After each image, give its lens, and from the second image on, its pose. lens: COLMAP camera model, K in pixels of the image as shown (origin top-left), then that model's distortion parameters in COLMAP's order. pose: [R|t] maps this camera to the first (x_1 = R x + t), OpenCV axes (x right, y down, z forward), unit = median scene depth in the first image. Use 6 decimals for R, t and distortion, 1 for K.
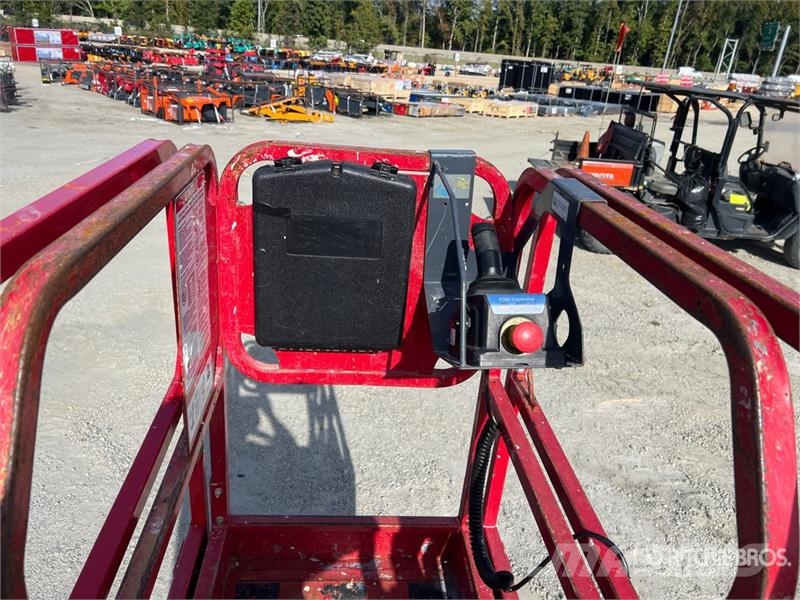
lens RADIAL K [[602.6, 0, 394.5], [0, 602.6, 294.8], [0, 0, 1]] dist [0.054319, -0.062372]
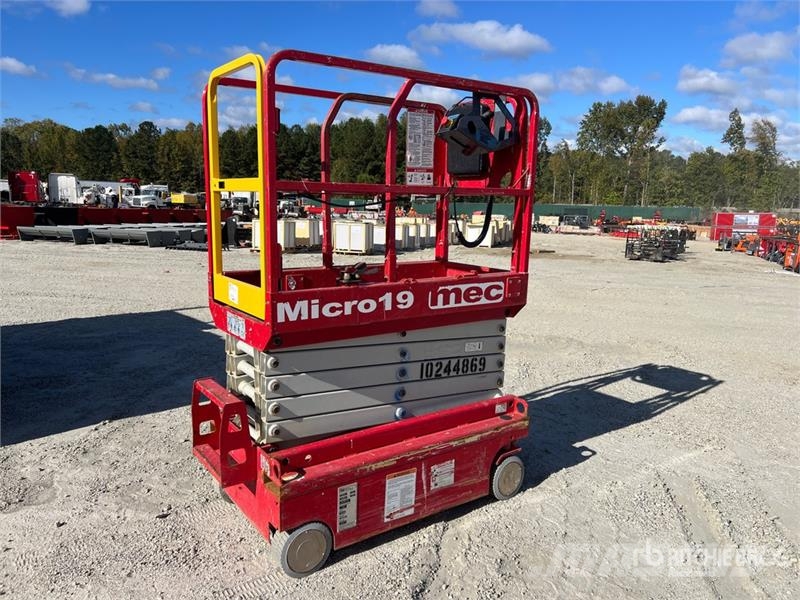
lens RADIAL K [[602.6, 0, 404.3], [0, 602.6, 311.2], [0, 0, 1]] dist [0.054319, -0.062372]
pose [[0.514497, 0.084990, -0.853270, 0.264100], [-0.312968, 0.945043, -0.094580, 0.127066], [0.798338, 0.315708, 0.512821, -0.055114]]
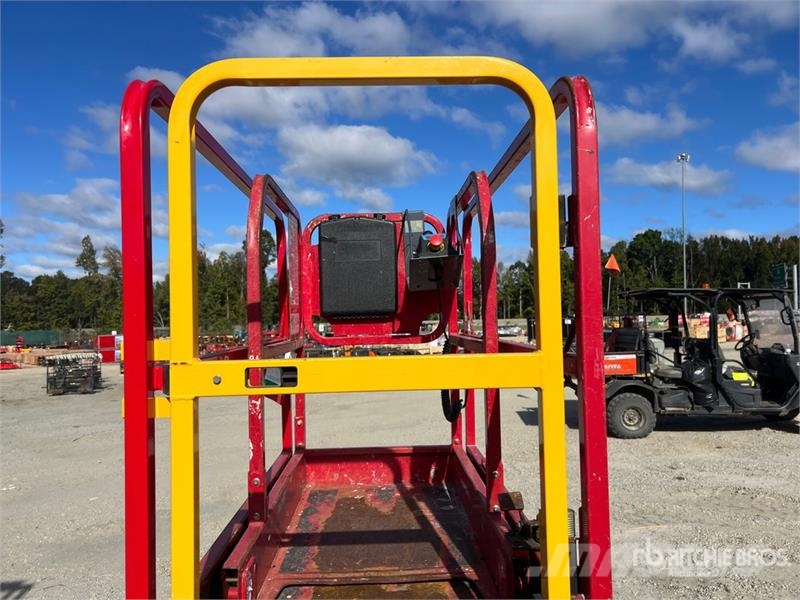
lens RADIAL K [[602.6, 0, 398.4], [0, 602.6, 298.8], [0, 0, 1]] dist [0.054319, -0.062372]
pose [[0.993025, -0.107322, -0.048820, 0.013409], [0.076845, 0.903160, -0.422370, 0.104123], [0.089422, 0.415672, 0.905108, -0.087005]]
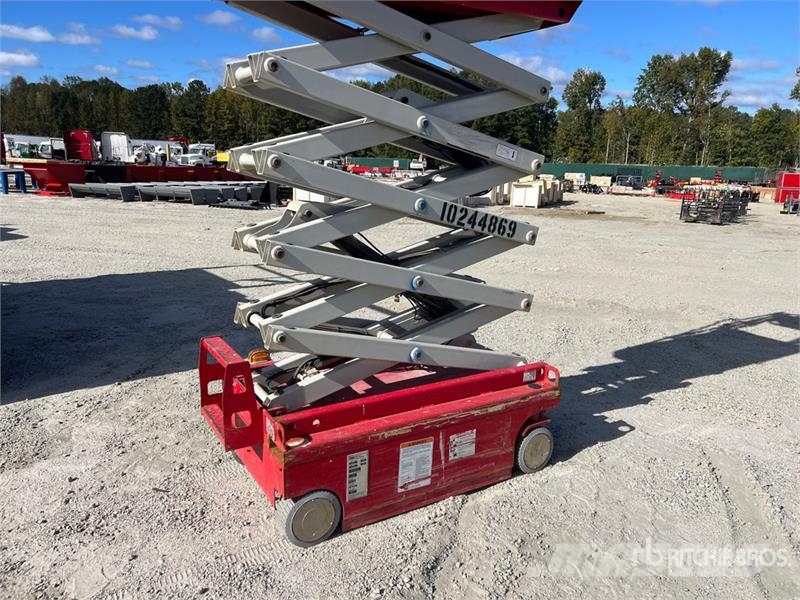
lens RADIAL K [[602.6, 0, 398.6], [0, 602.6, 300.8], [0, 0, 1]] dist [0.054319, -0.062372]
pose [[0.440786, 0.134501, -0.887478, 0.252914], [-0.335124, 0.941876, -0.023702, 0.123183], [0.832706, 0.307862, 0.460240, -0.036546]]
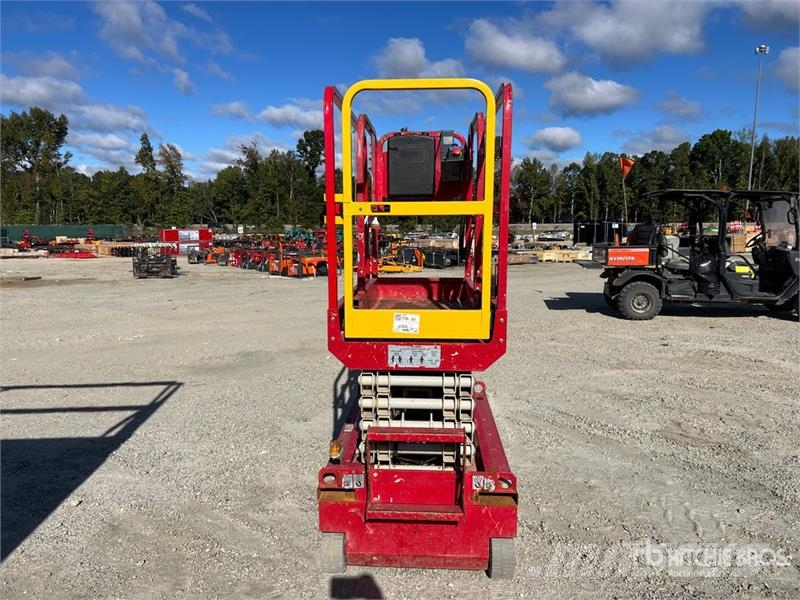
lens RADIAL K [[602.6, 0, 393.9], [0, 602.6, 305.7], [0, 0, 1]] dist [0.054319, -0.062372]
pose [[0.986998, -0.065906, -0.146599, 0.026907], [0.024873, 0.963709, -0.265792, 0.178294], [0.158796, 0.258690, 0.952819, -0.223145]]
